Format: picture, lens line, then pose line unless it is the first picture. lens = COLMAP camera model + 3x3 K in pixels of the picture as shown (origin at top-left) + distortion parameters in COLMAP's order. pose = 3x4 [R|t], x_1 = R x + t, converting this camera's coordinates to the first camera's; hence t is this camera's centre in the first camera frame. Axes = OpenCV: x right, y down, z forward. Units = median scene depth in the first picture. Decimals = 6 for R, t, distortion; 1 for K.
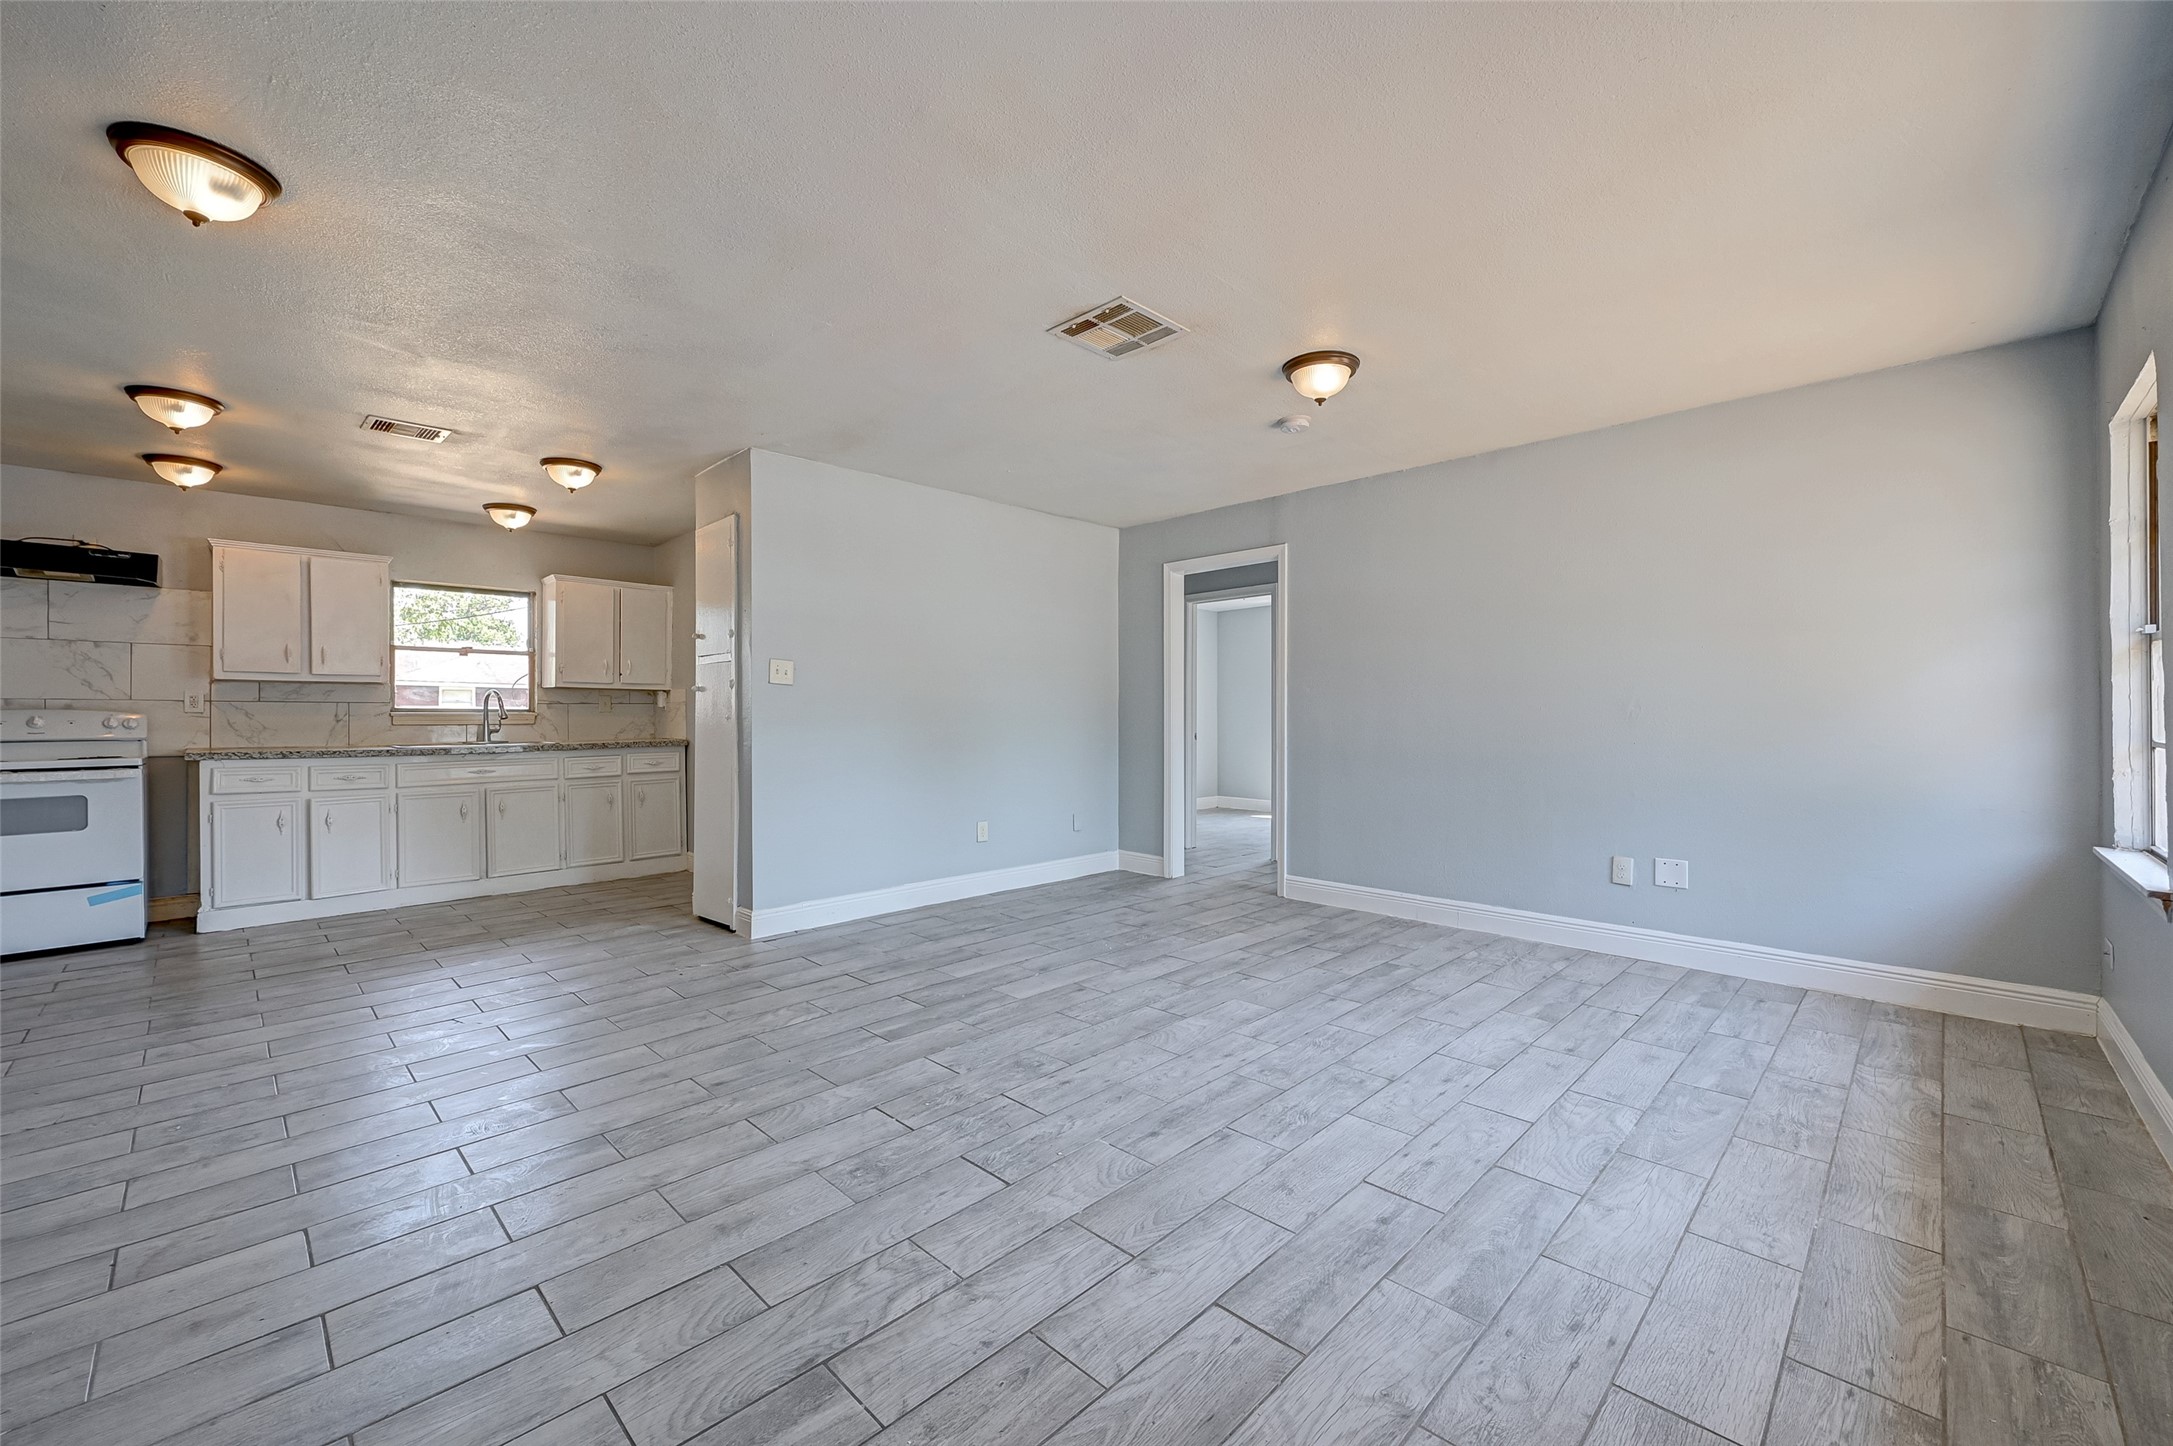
lens RADIAL K [[862.2, 0, 1093.9], [0, 862.2, 715.2], [0, 0, 1]] dist [-0.000582, -0.000018]
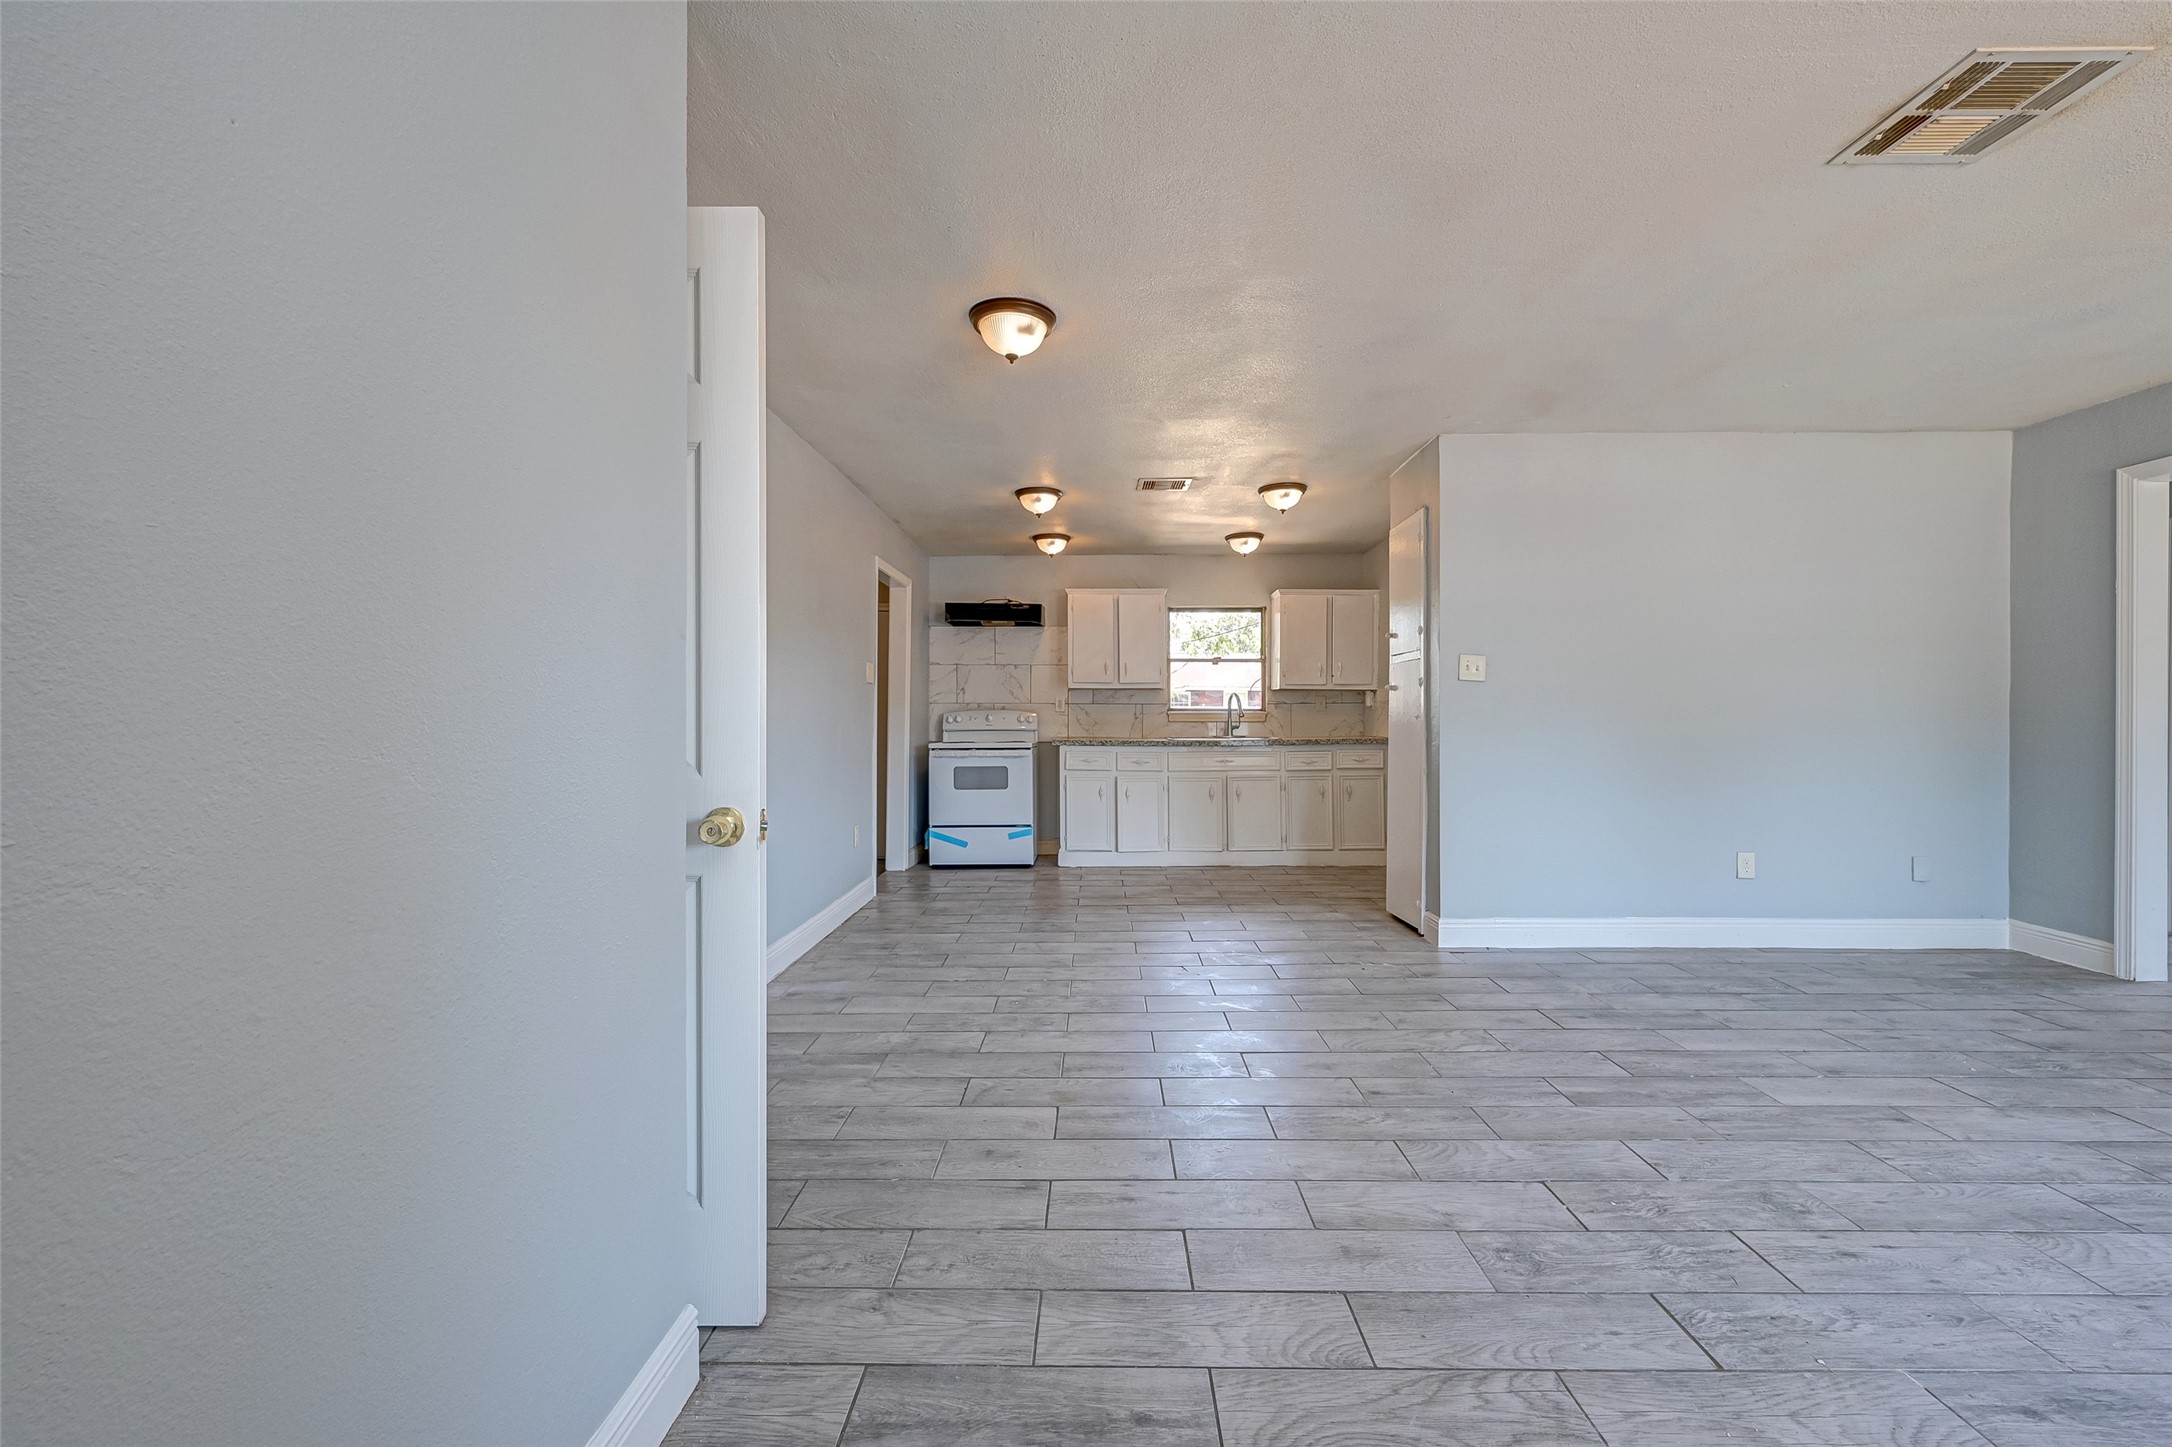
lens RADIAL K [[857.2, 0, 1092.3], [0, 857.2, 716.8], [0, 0, 1]] dist [0.000117, 0.000237]
pose [[0.690988, 0.003198, -0.722859, 0.030920], [-0.000982, 0.999993, 0.003486, 0.000196], [0.722866, -0.001699, 0.690987, 0.074750]]
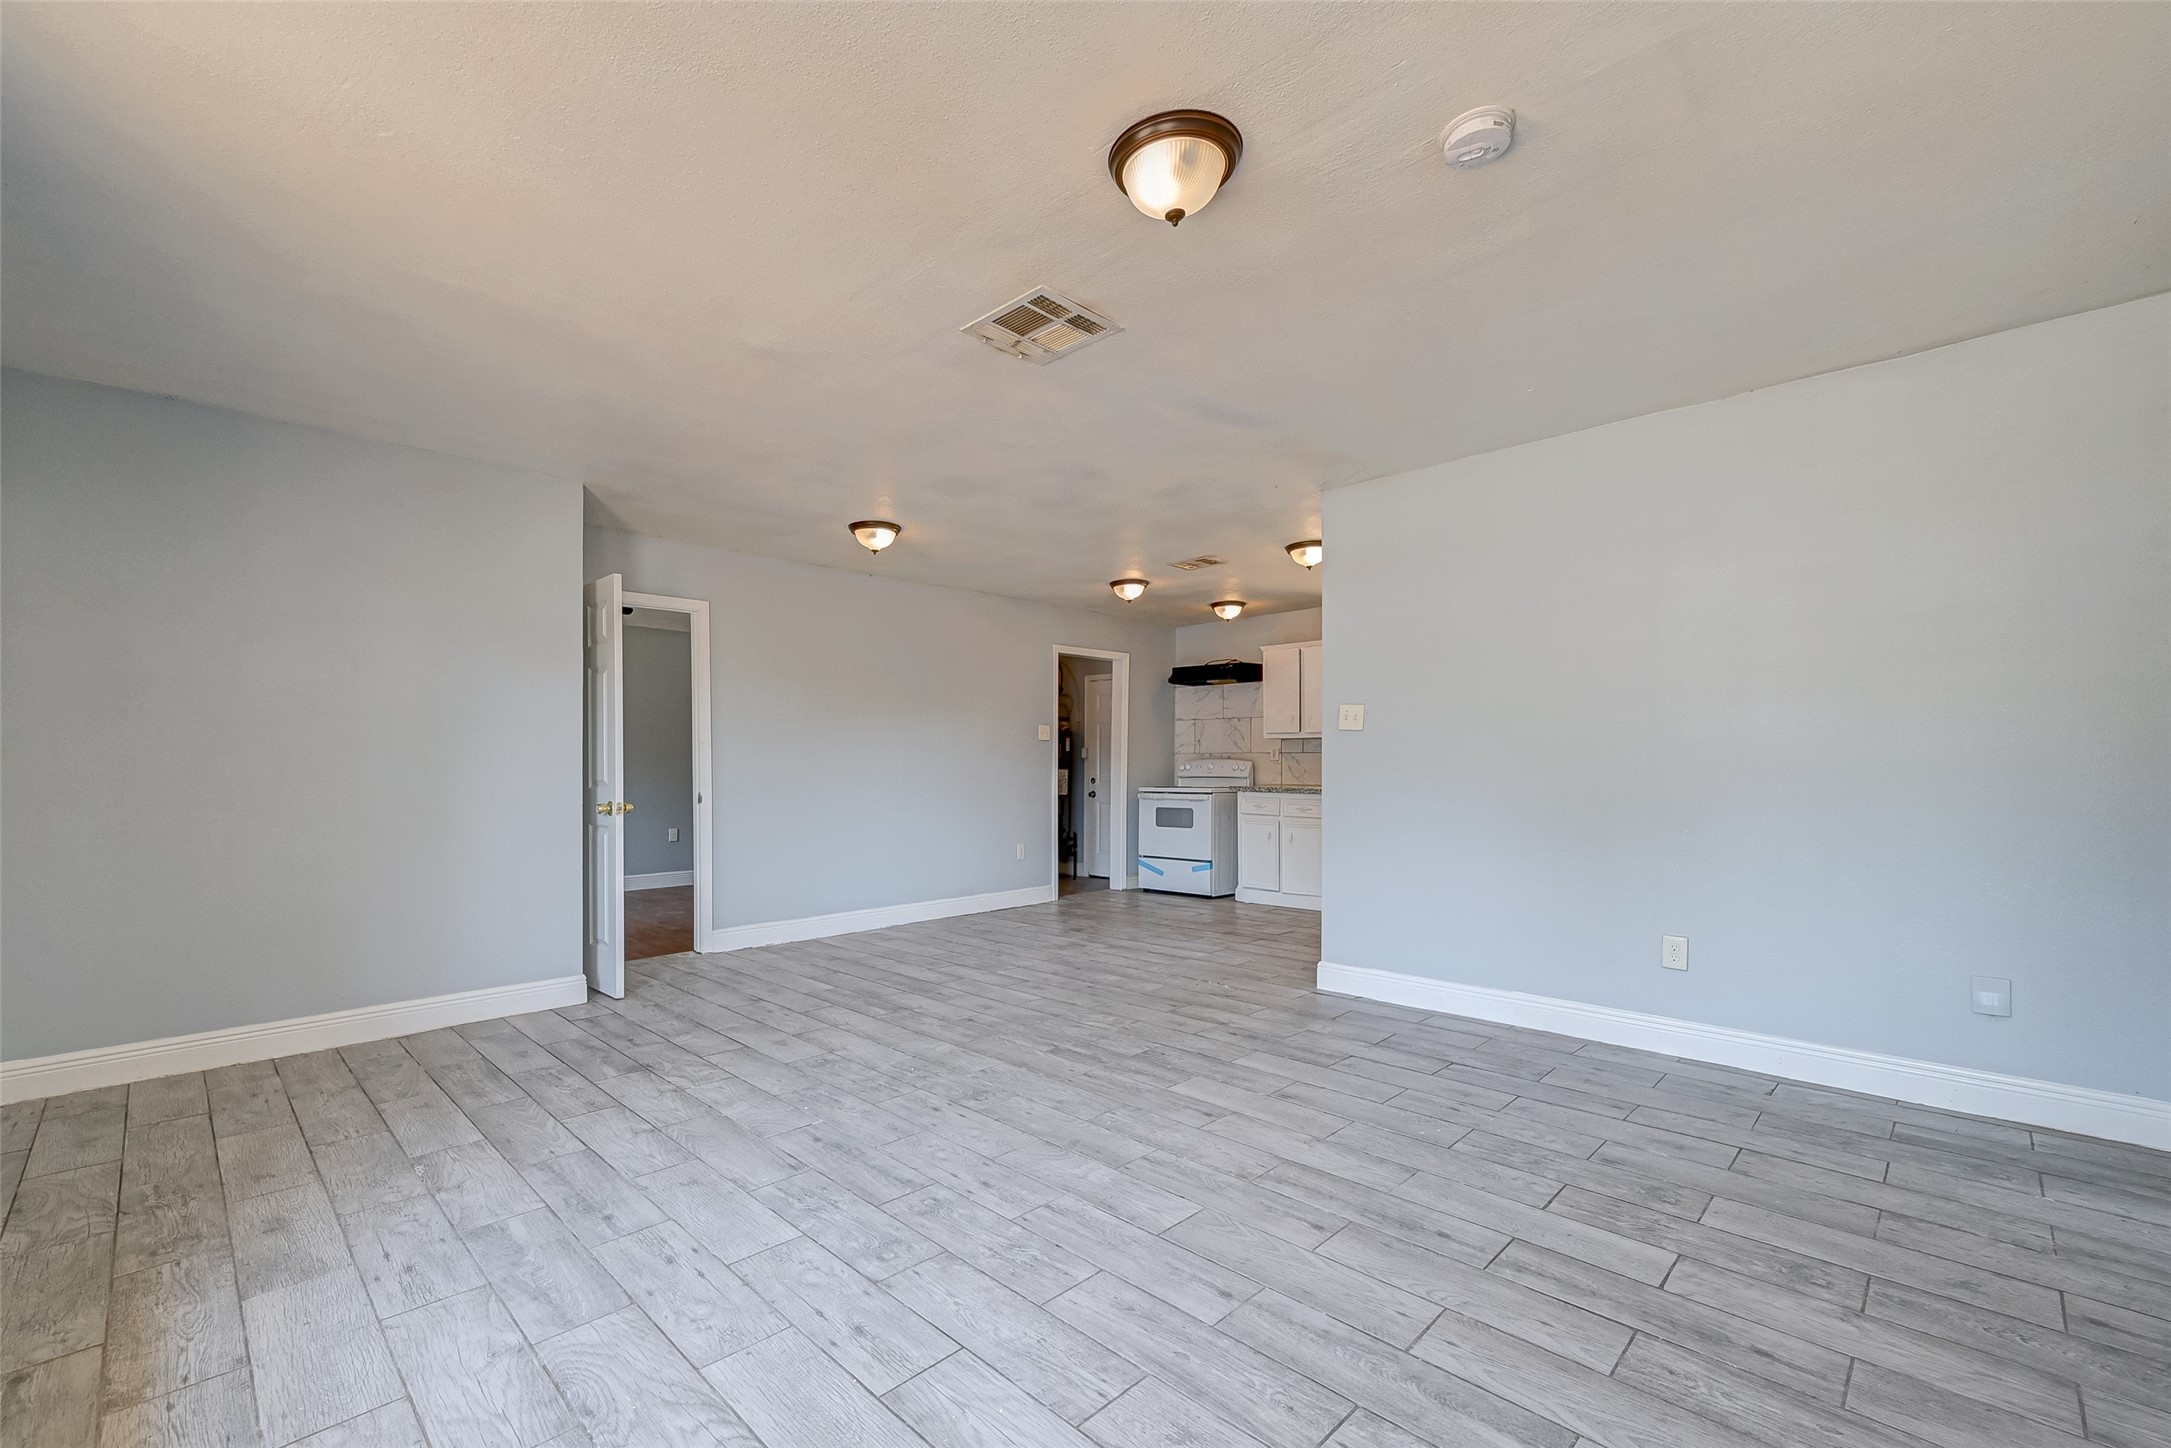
lens RADIAL K [[908.2, 0, 1023.8], [0, 908.2, 766.9], [0, 0, 1]] dist [-0.000143, -0.000030]
pose [[-0.031773, 0.005900, -0.999478, 0.796104], [0.003083, 0.999978, 0.005805, -0.003216], [0.999490, -0.002897, -0.031790, 0.840082]]
